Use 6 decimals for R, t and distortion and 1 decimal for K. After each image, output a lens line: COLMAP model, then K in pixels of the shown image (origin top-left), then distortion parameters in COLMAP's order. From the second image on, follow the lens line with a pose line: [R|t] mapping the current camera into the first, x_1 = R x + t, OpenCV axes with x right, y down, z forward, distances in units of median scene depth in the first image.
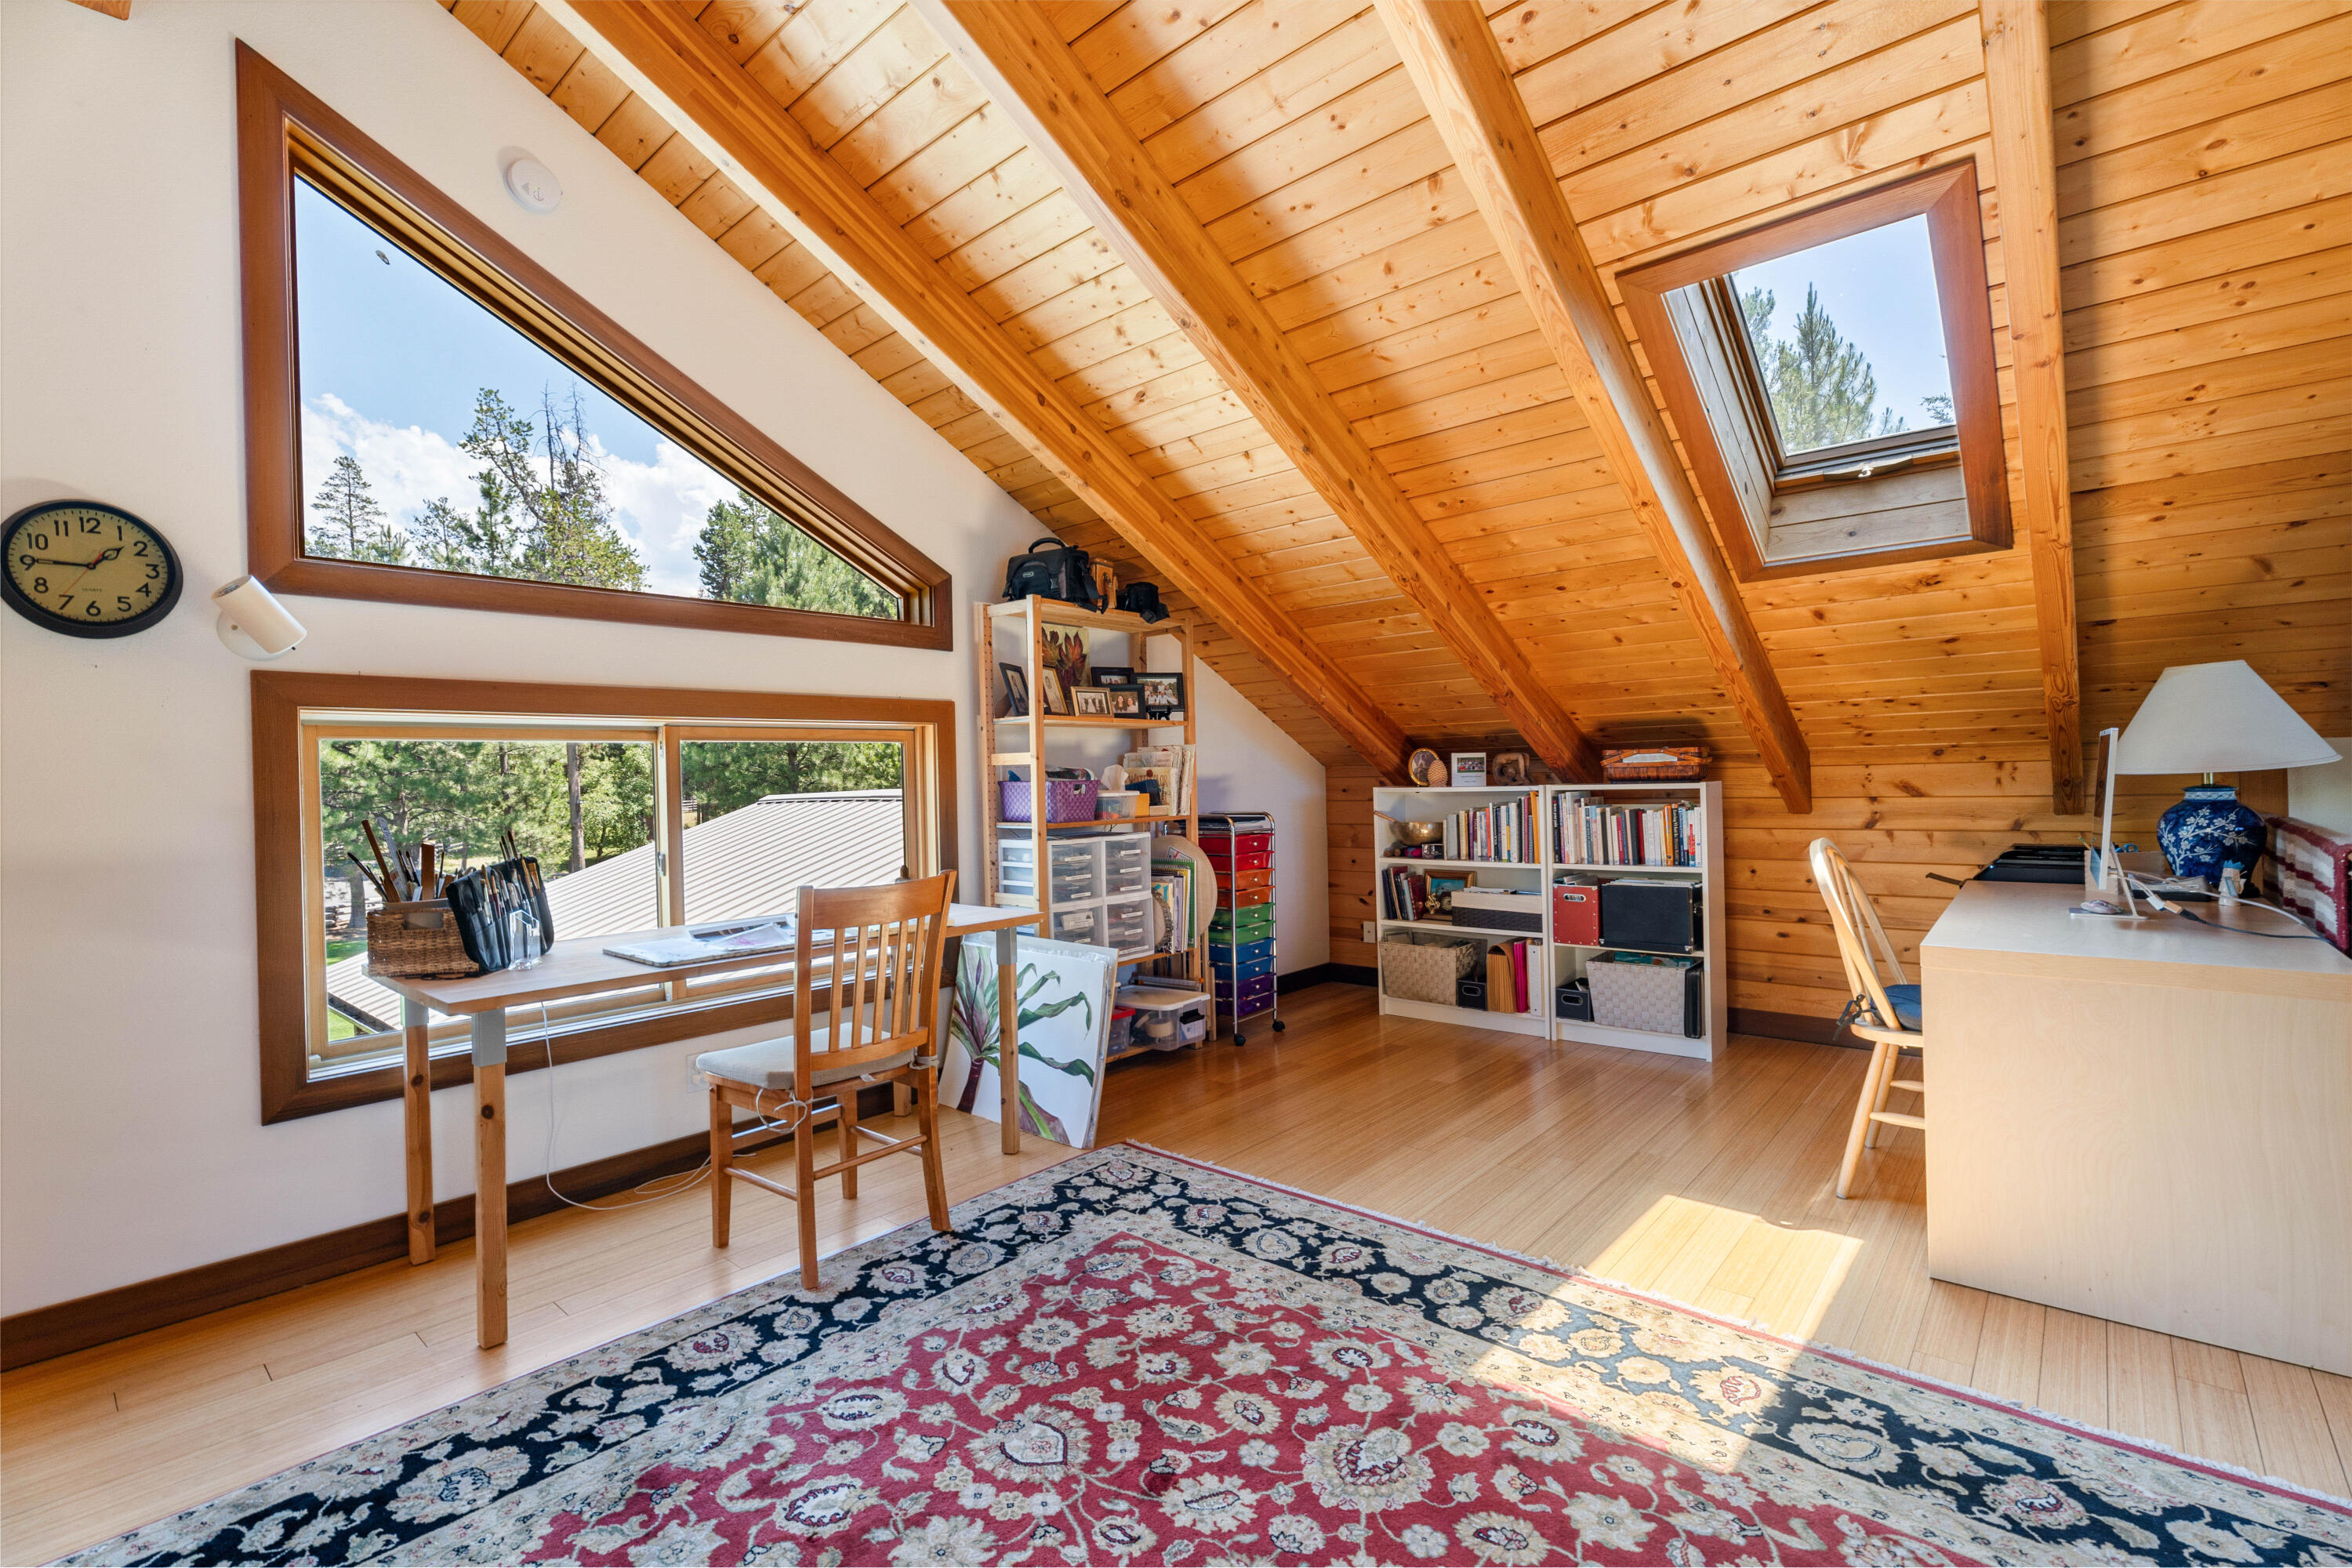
lens RADIAL K [[1056.2, 0, 1154.8], [0, 1056.2, 785.7], [0, 0, 1]] dist [0.000596, -0.000683]
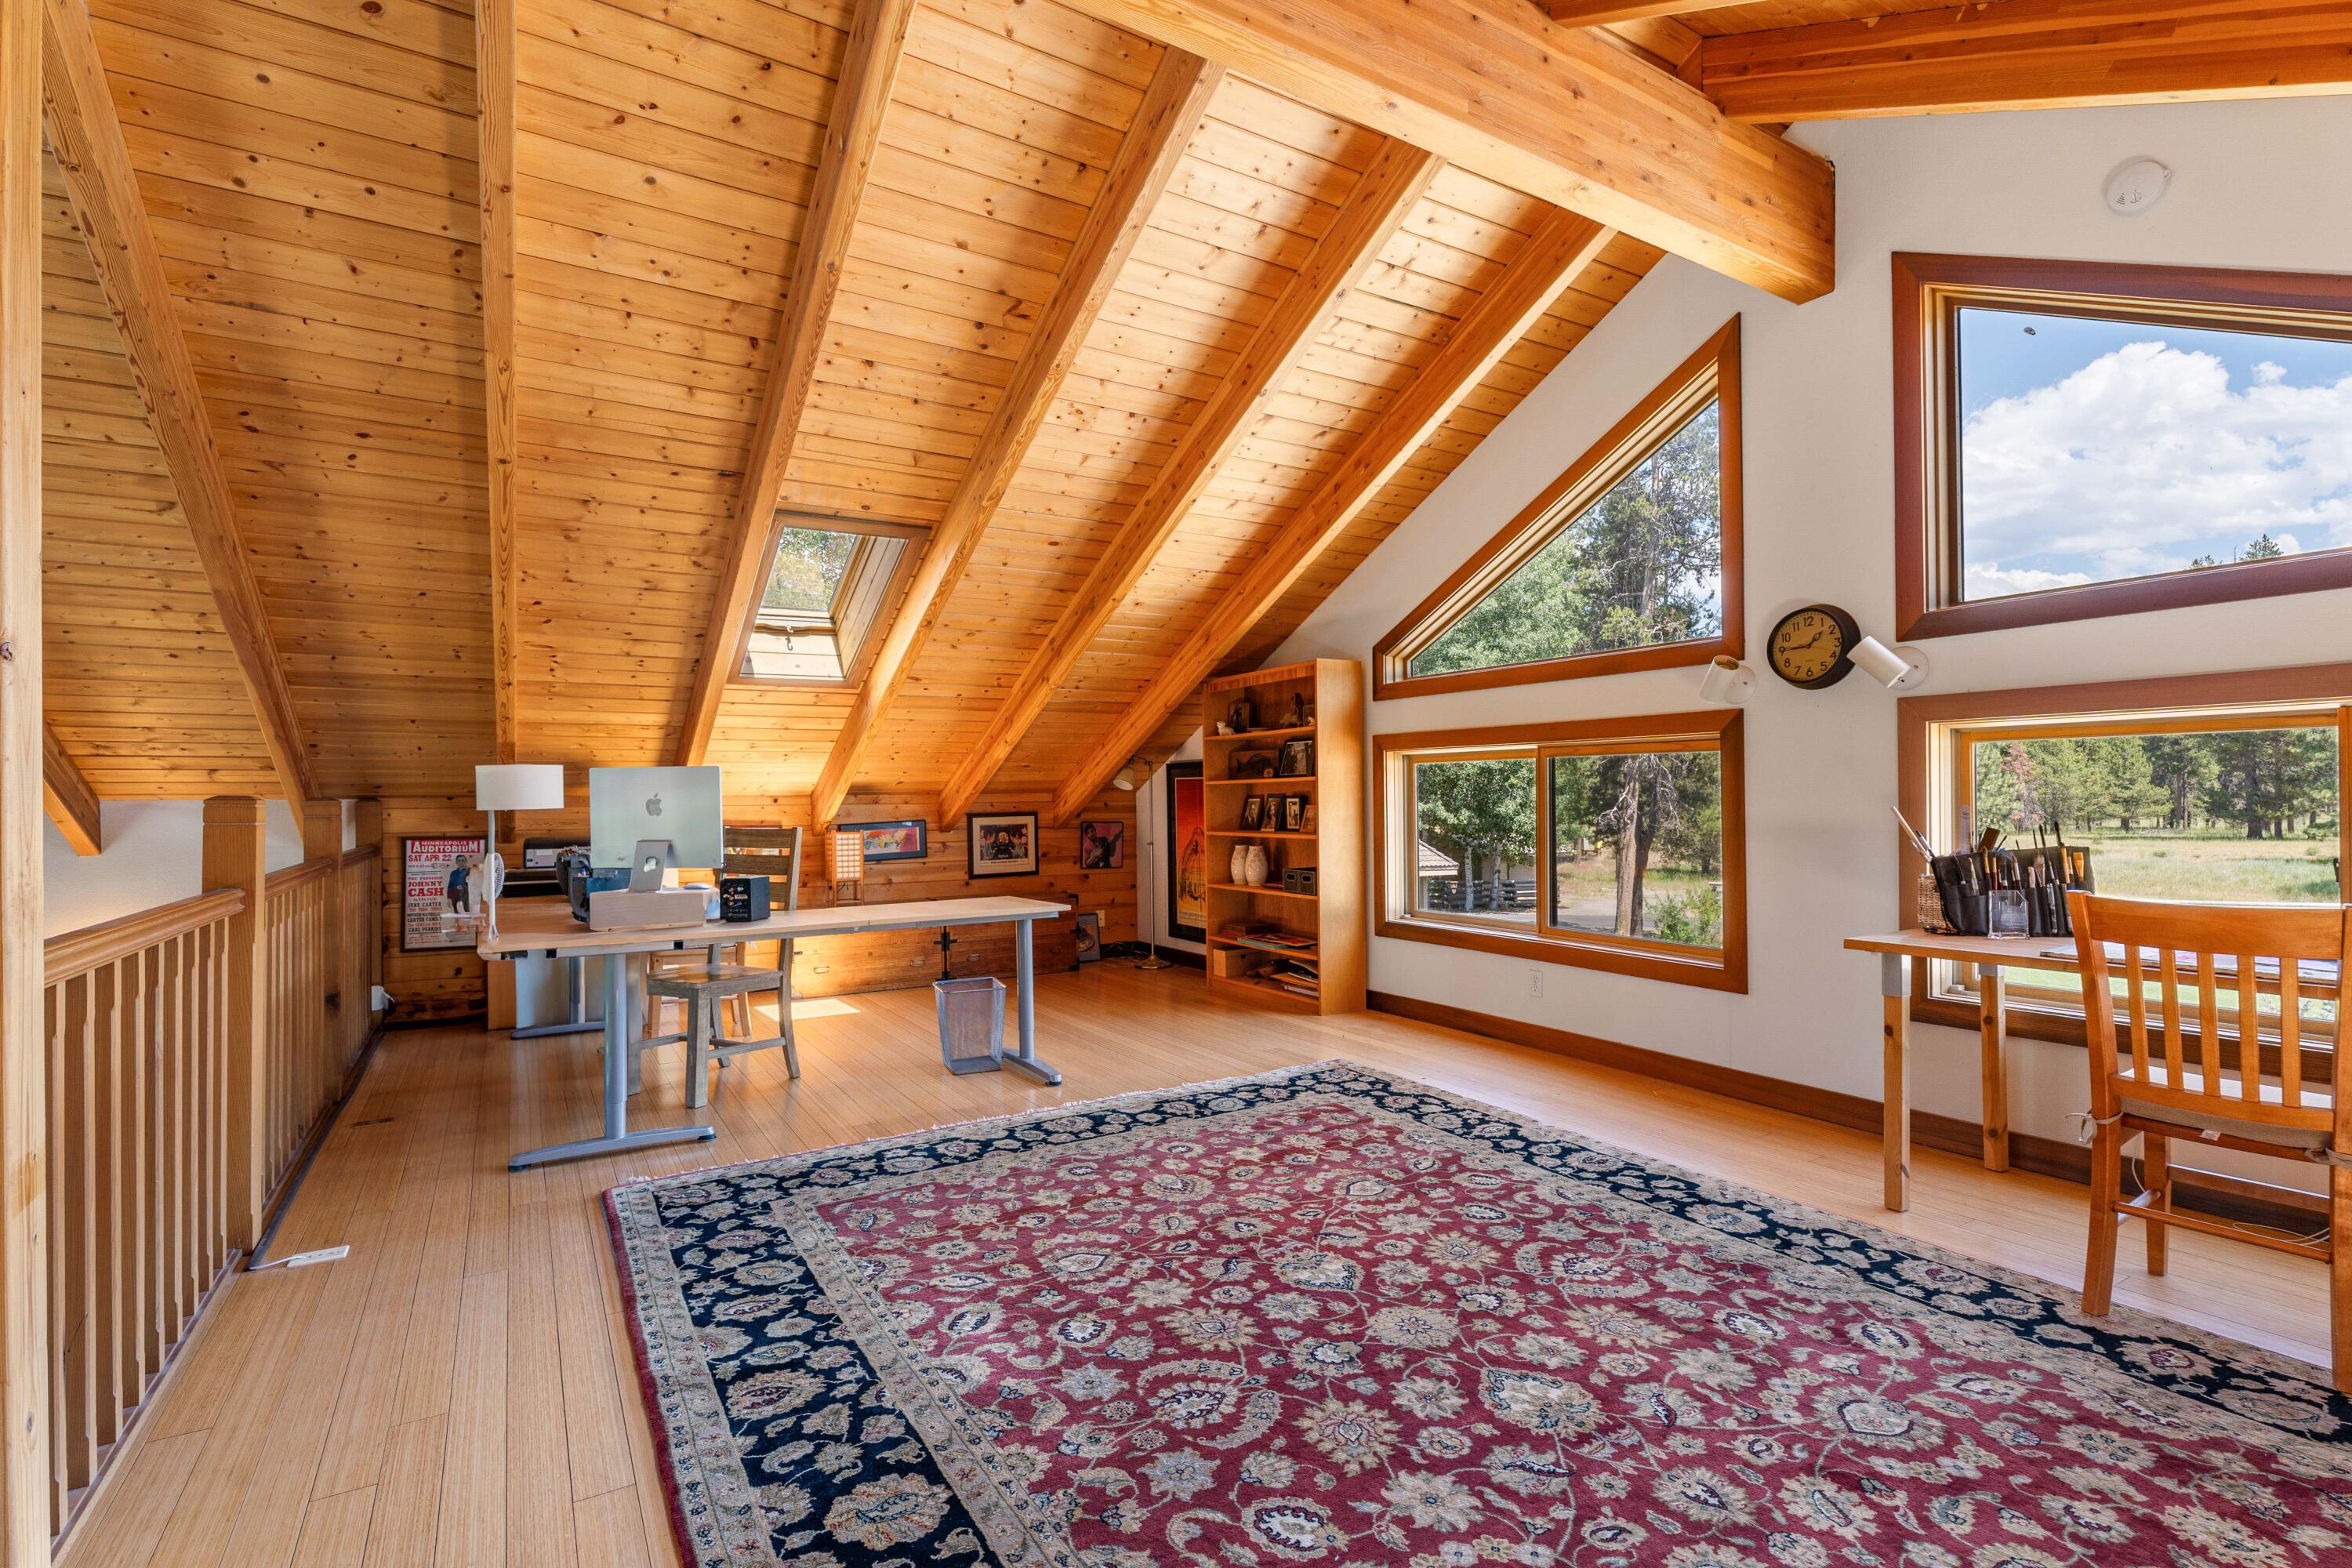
lens RADIAL K [[1056.2, 0, 1154.8], [0, 1056.2, 785.7], [0, 0, 1]] dist [0.000596, -0.000683]
pose [[-0.289032, 0.019158, -0.957128, 0.963710], [0.006298, 0.999816, 0.018110, -0.028591], [0.957299, -0.000794, -0.289100, 0.544589]]
